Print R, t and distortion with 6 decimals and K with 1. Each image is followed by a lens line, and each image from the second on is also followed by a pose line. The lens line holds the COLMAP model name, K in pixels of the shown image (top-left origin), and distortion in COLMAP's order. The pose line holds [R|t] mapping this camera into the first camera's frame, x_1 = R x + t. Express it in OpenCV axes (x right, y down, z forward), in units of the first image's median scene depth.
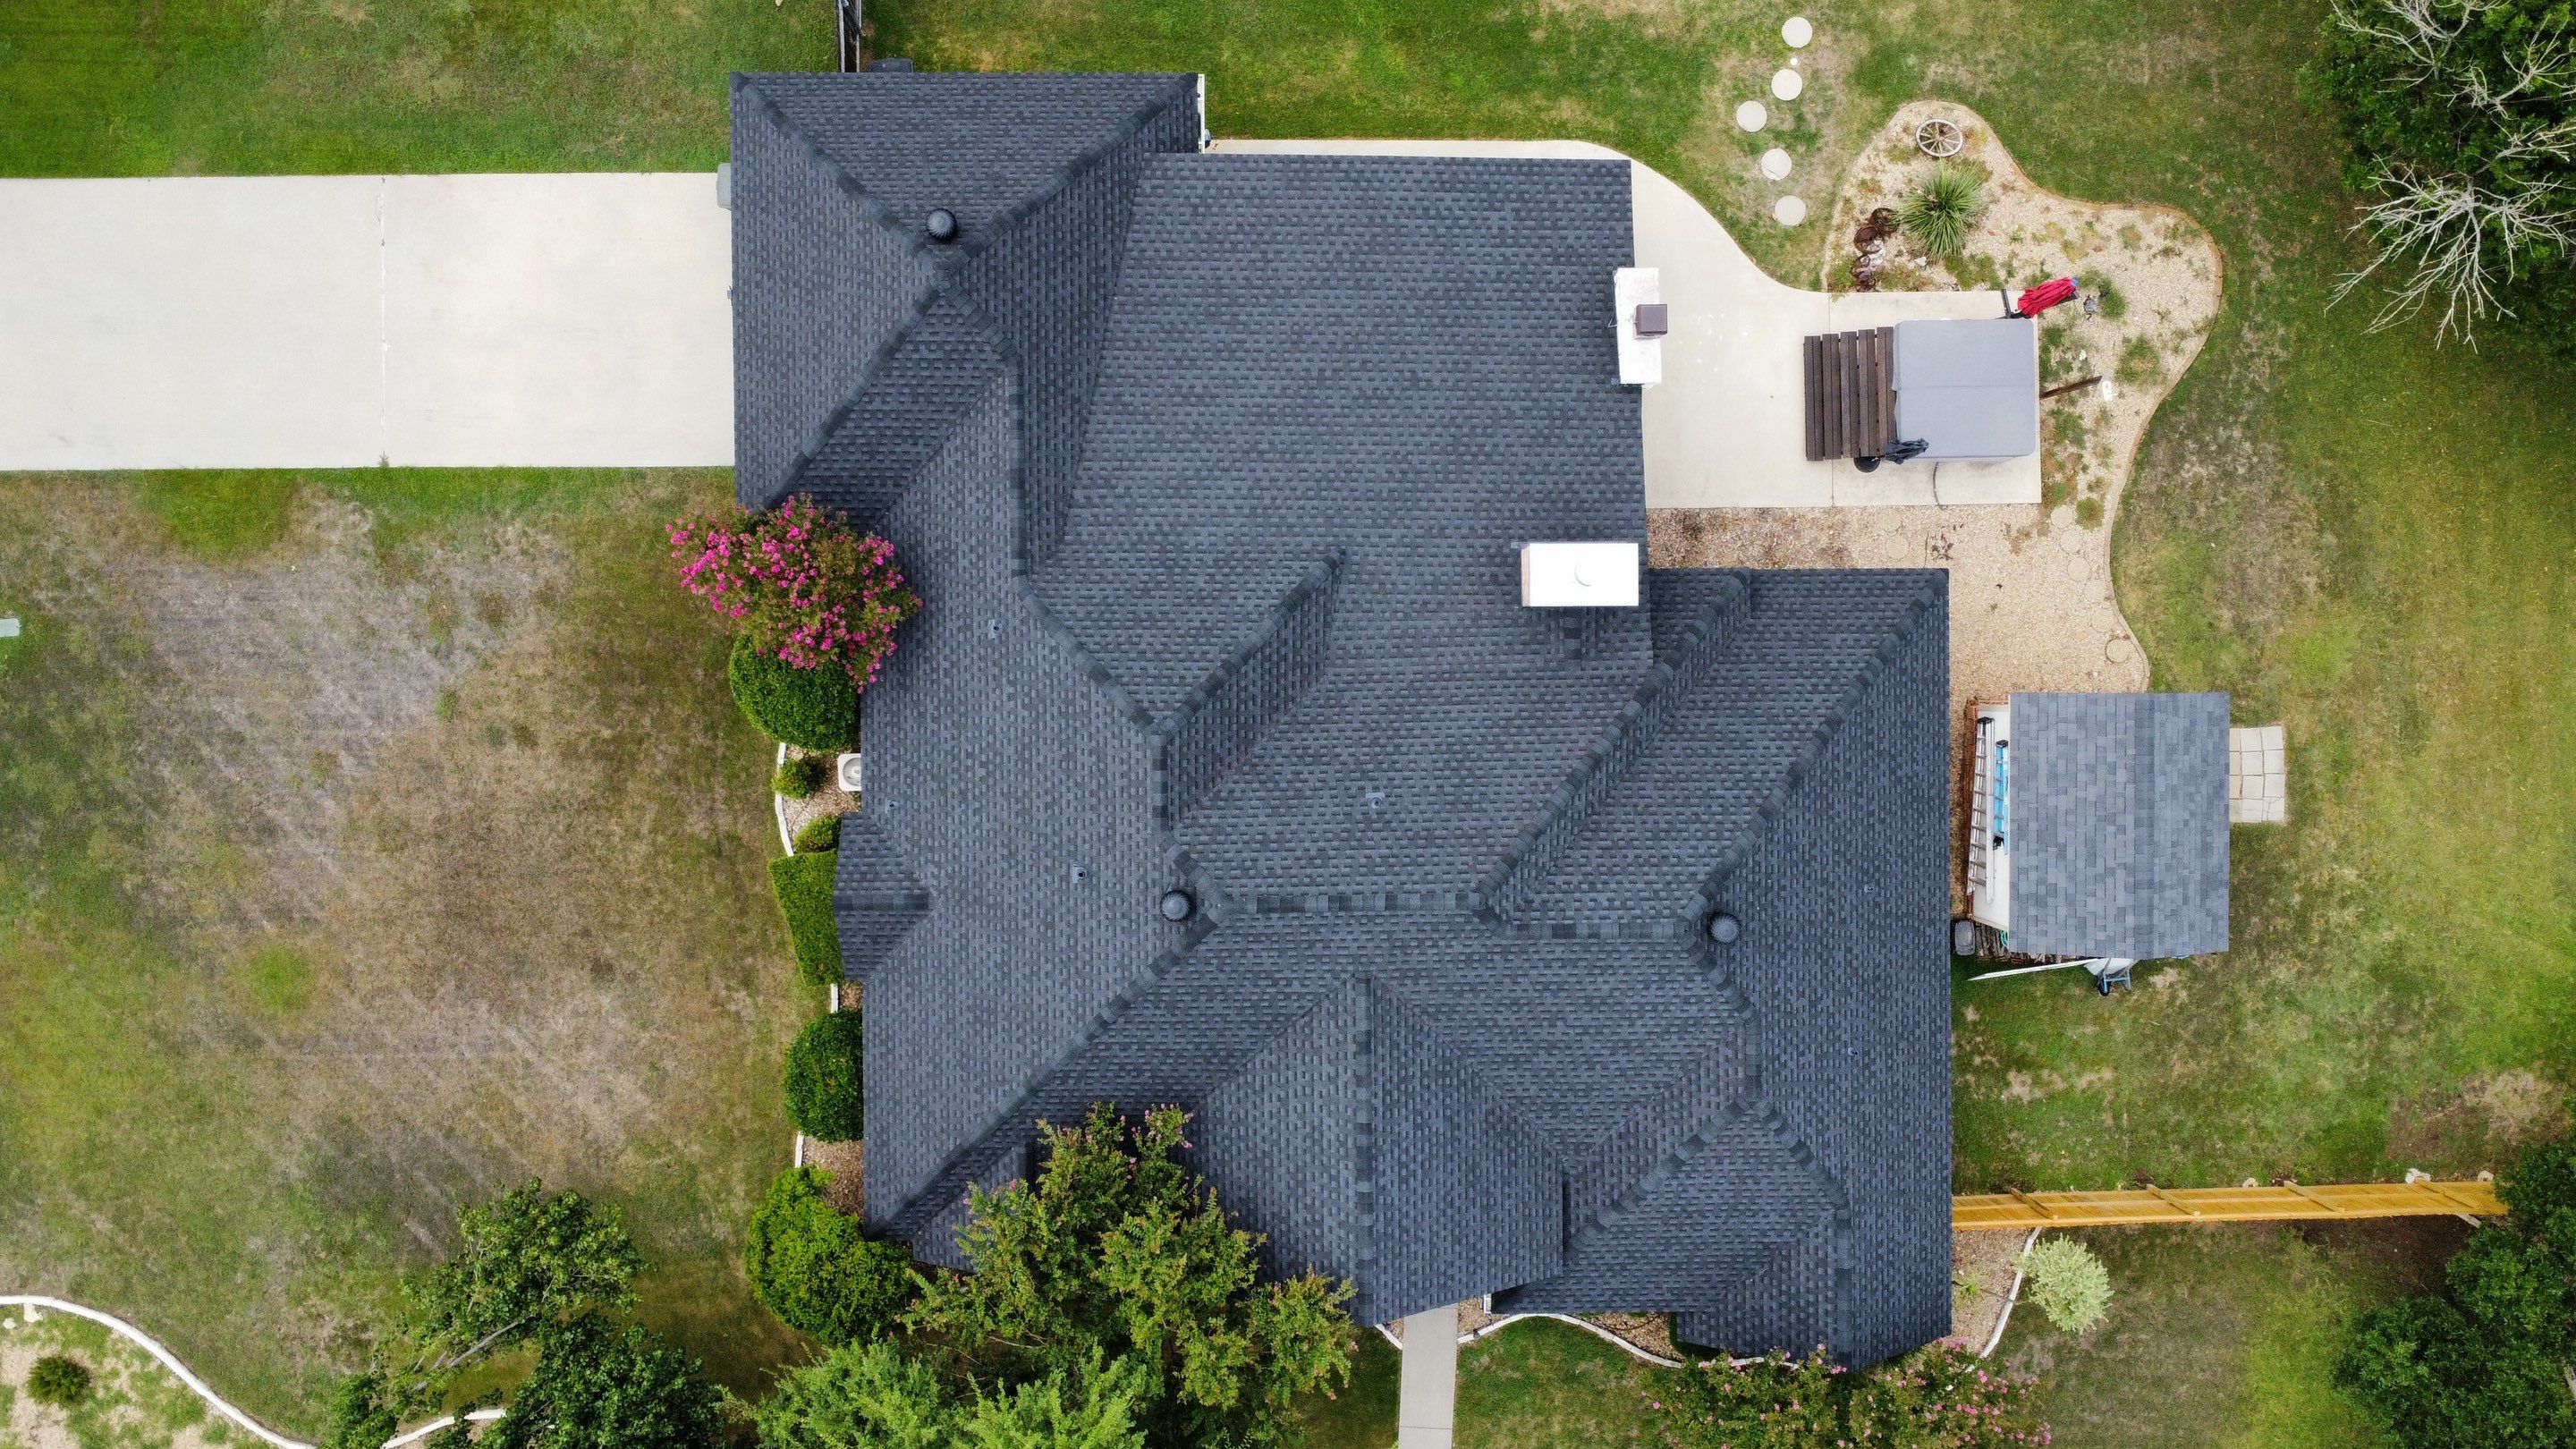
lens RADIAL K [[1923.6, 0, 1288.0], [0, 1923.6, 724.5], [0, 0, 1]] dist [0.006284, -0.003448]
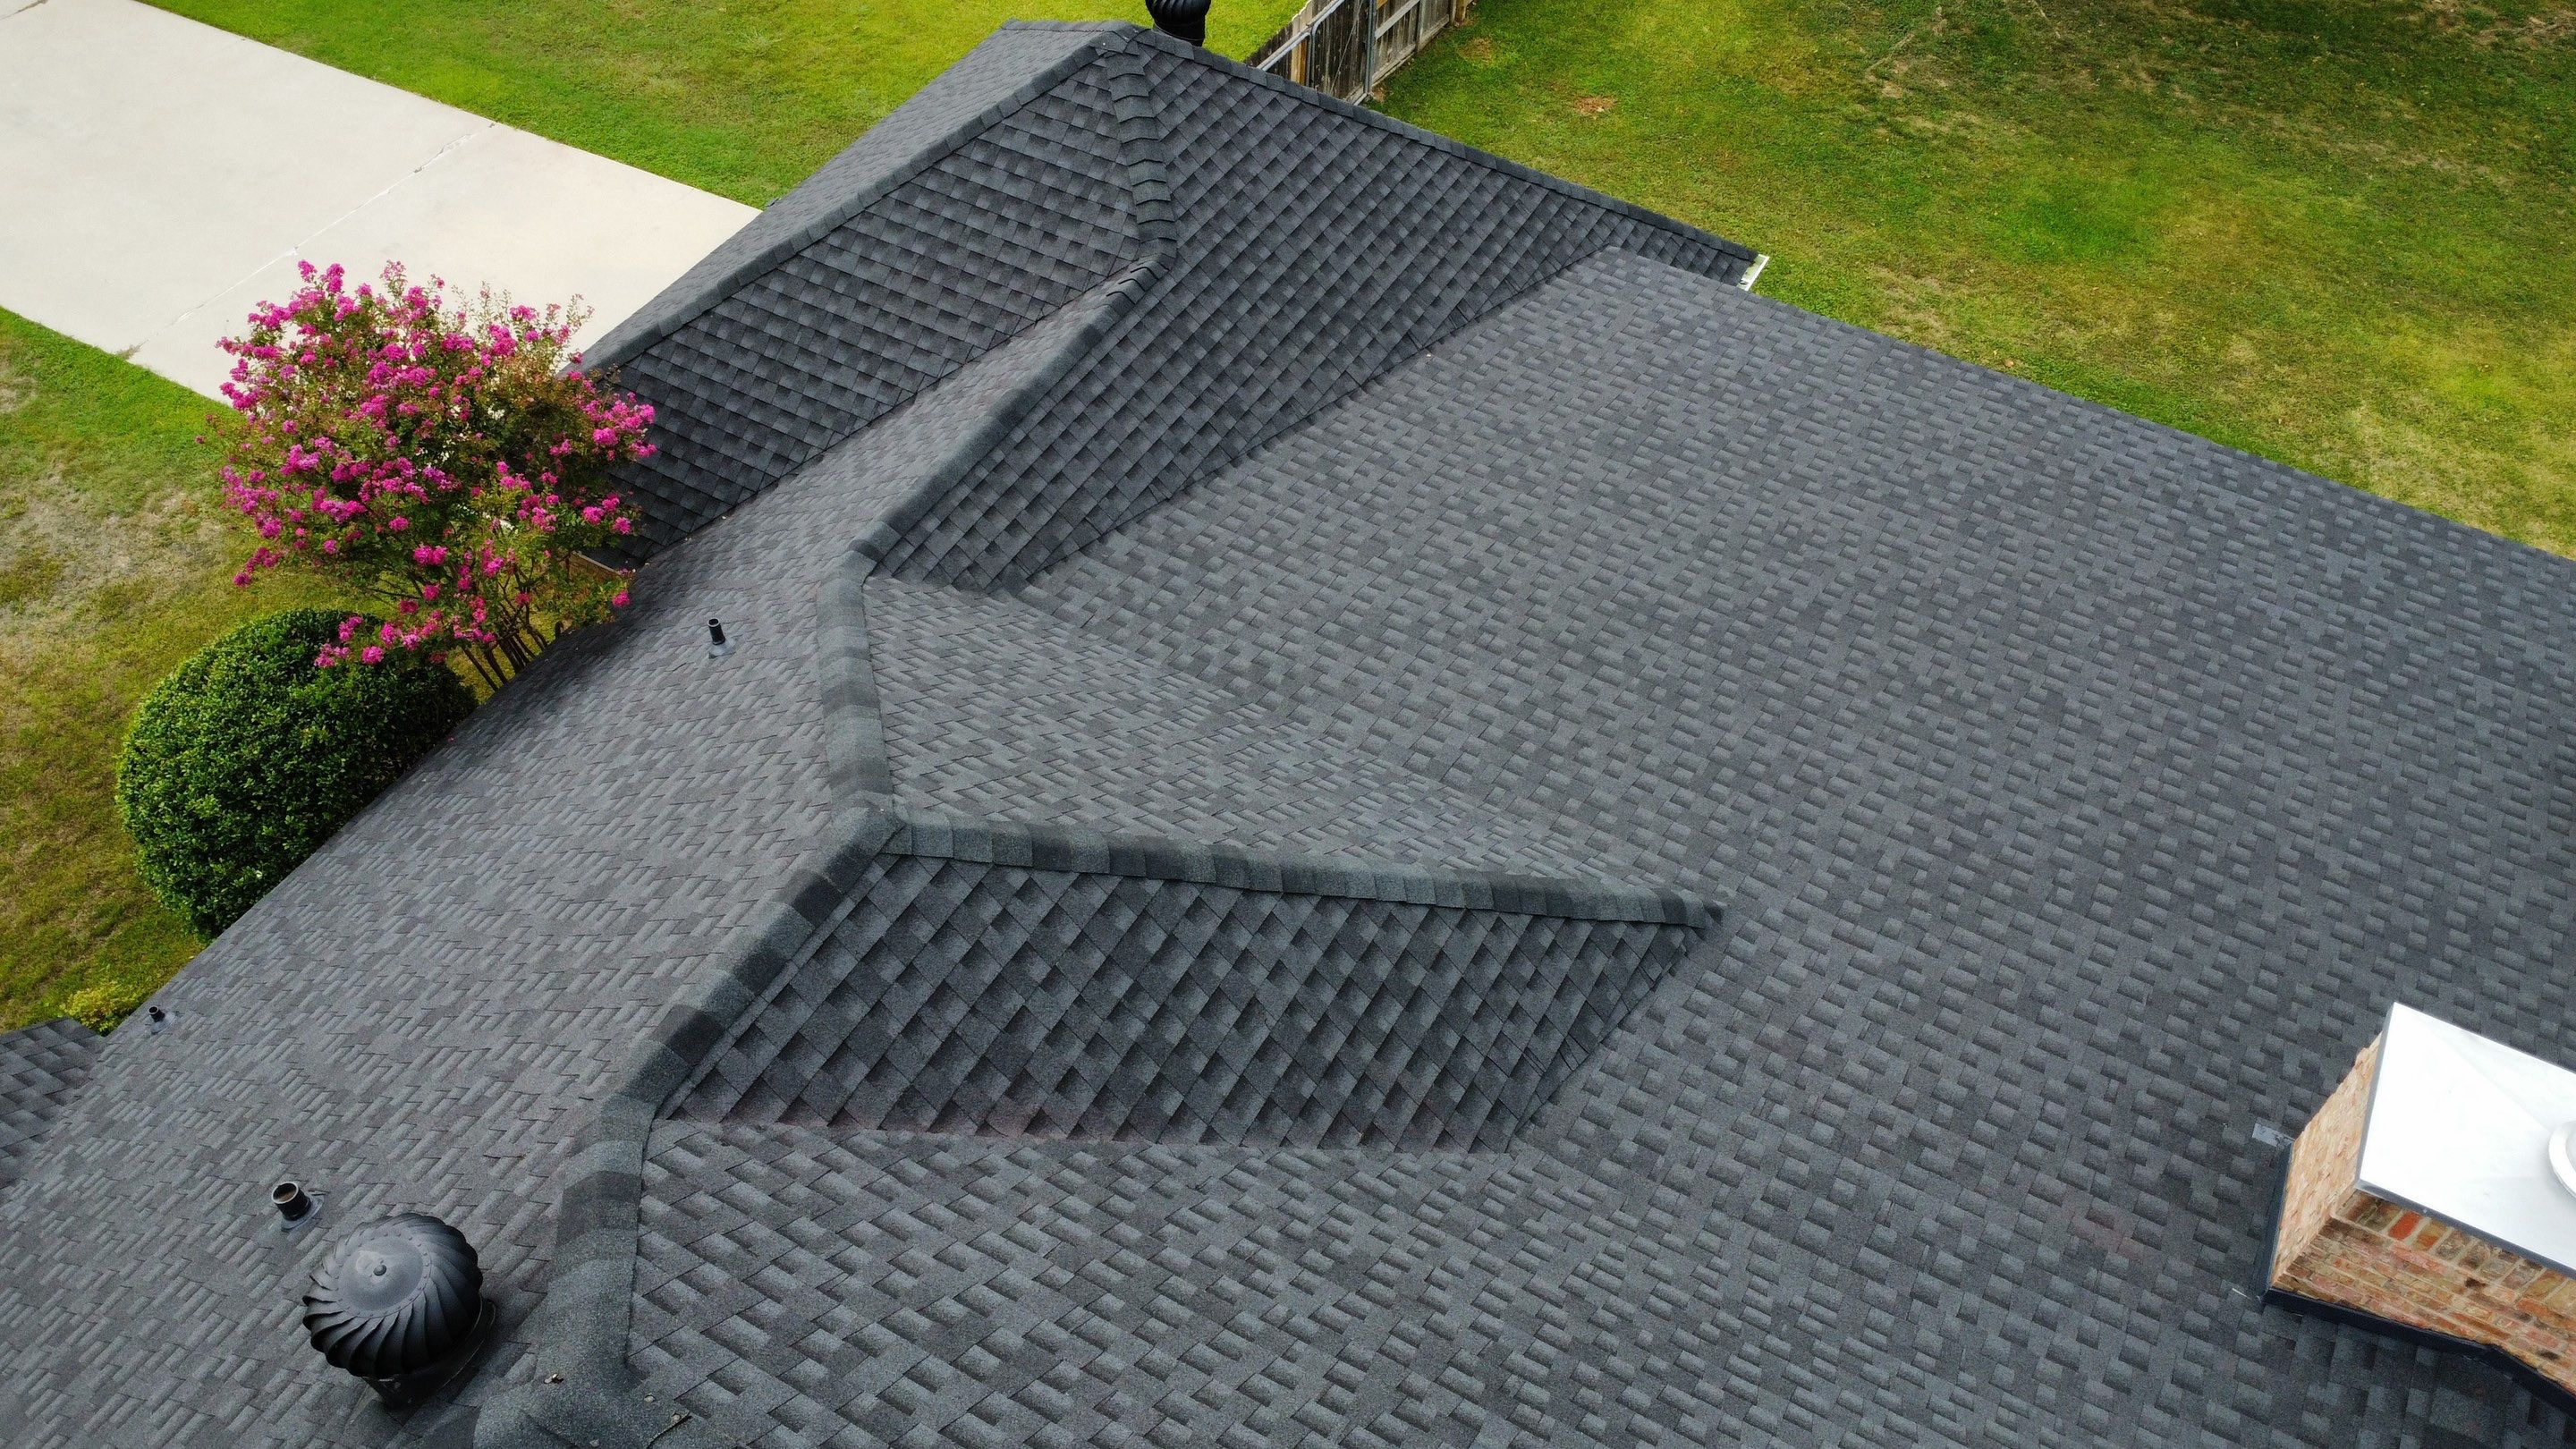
lens RADIAL K [[1923.6, 0, 1288.0], [0, 1923.6, 724.5], [0, 0, 1]] dist [0.006284, -0.003448]
pose [[0.873328, 0.351653, -0.337103, 0.062723], [-0.487125, 0.626489, -0.608458, 0.120250], [-0.002775, 0.695595, 0.718429, 0.730063]]
